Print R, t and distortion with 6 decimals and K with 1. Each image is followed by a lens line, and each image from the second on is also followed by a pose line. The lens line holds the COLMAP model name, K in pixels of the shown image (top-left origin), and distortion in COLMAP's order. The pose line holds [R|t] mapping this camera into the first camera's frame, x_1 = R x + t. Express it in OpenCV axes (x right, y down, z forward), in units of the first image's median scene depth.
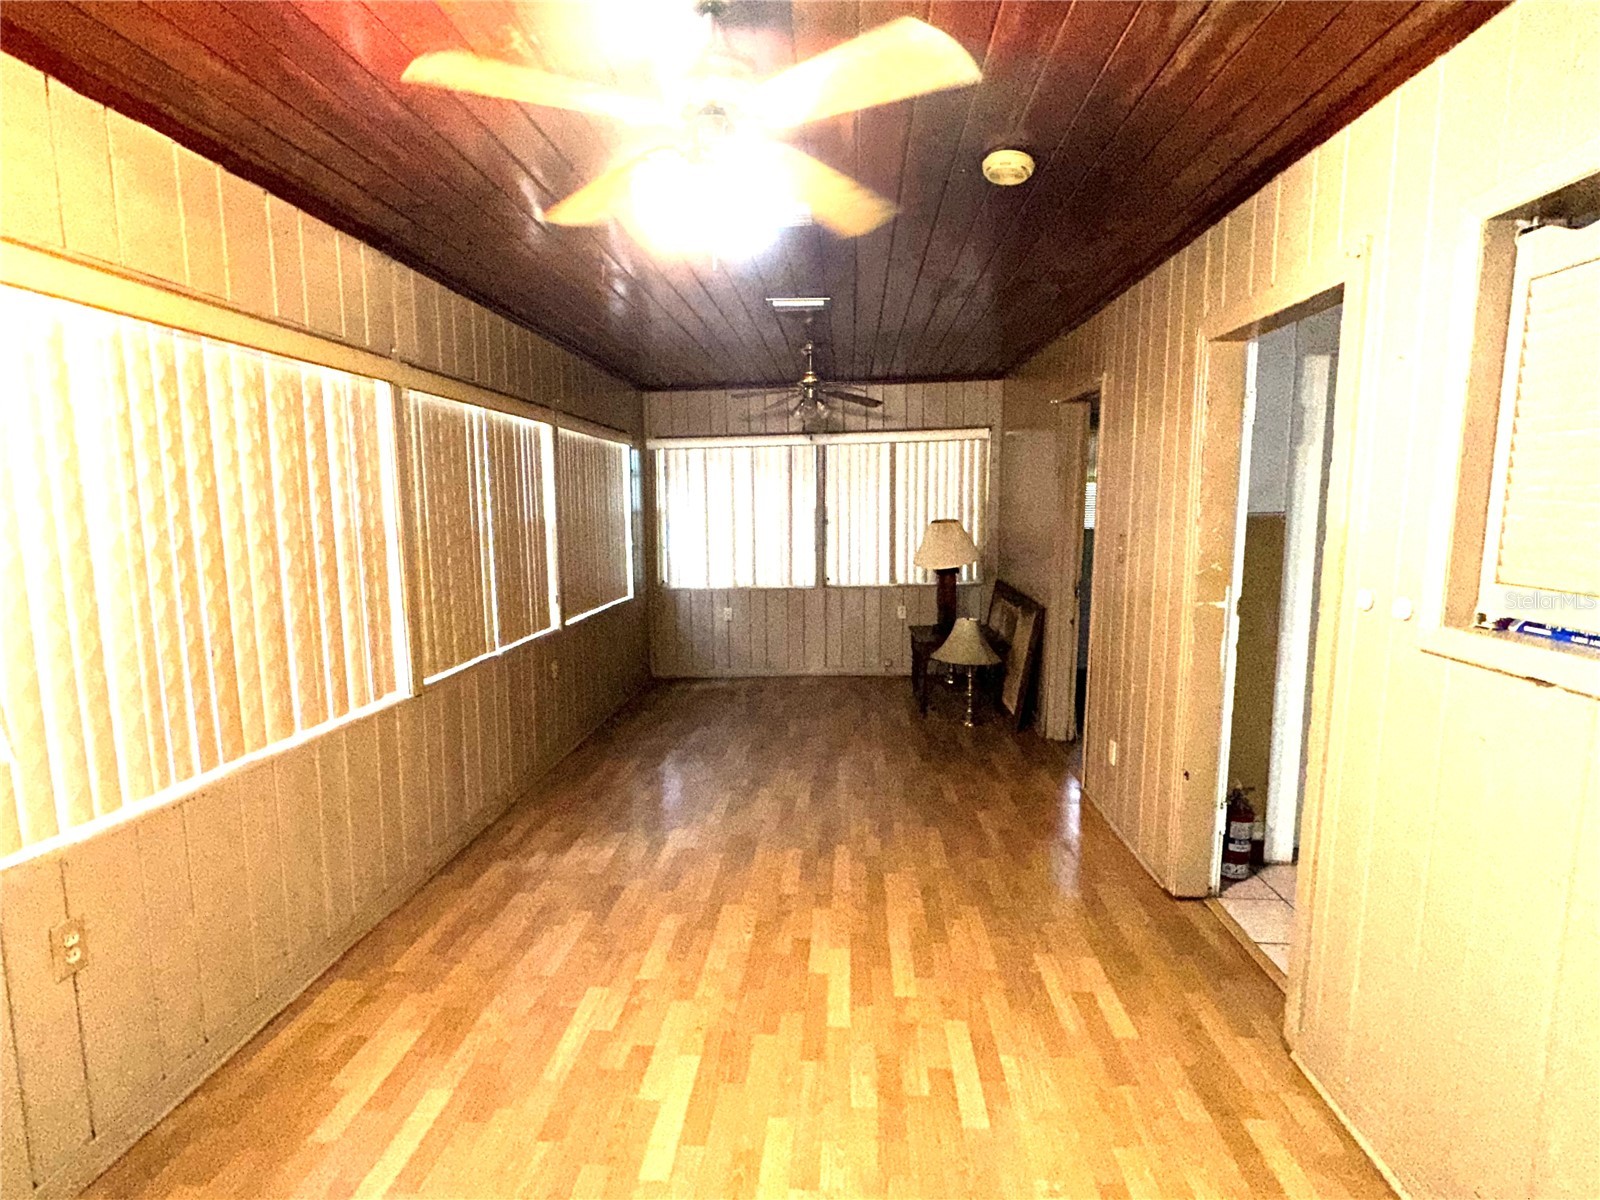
lens RADIAL K [[796.1, 0, 801.2], [0, 796.1, 600.1], [0, 0, 1]] dist [-0.002588, -0.000383]
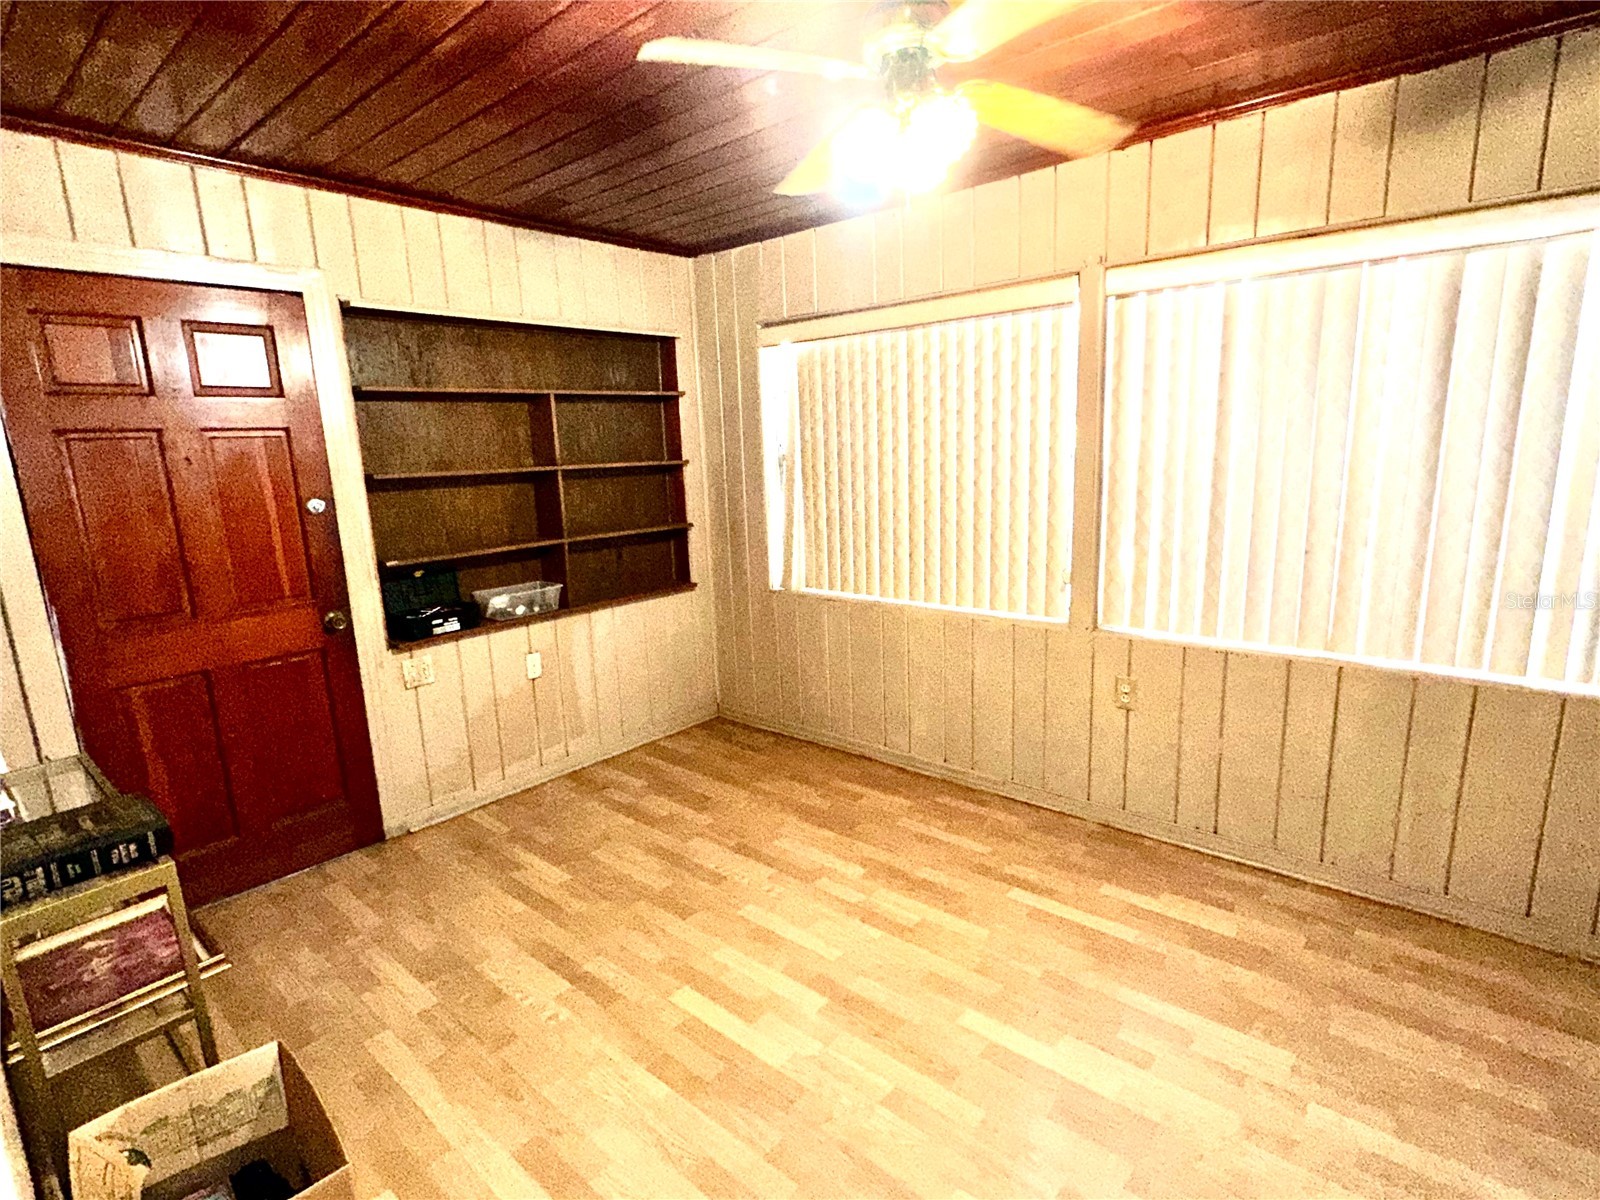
lens RADIAL K [[796.1, 0, 801.2], [0, 796.1, 600.1], [0, 0, 1]] dist [-0.002588, -0.000383]
pose [[-0.596174, 0.182242, -0.781898, 0.574528], [-0.066778, 0.959266, 0.274498, -0.123465], [0.800074, 0.215862, -0.559720, 1.007370]]
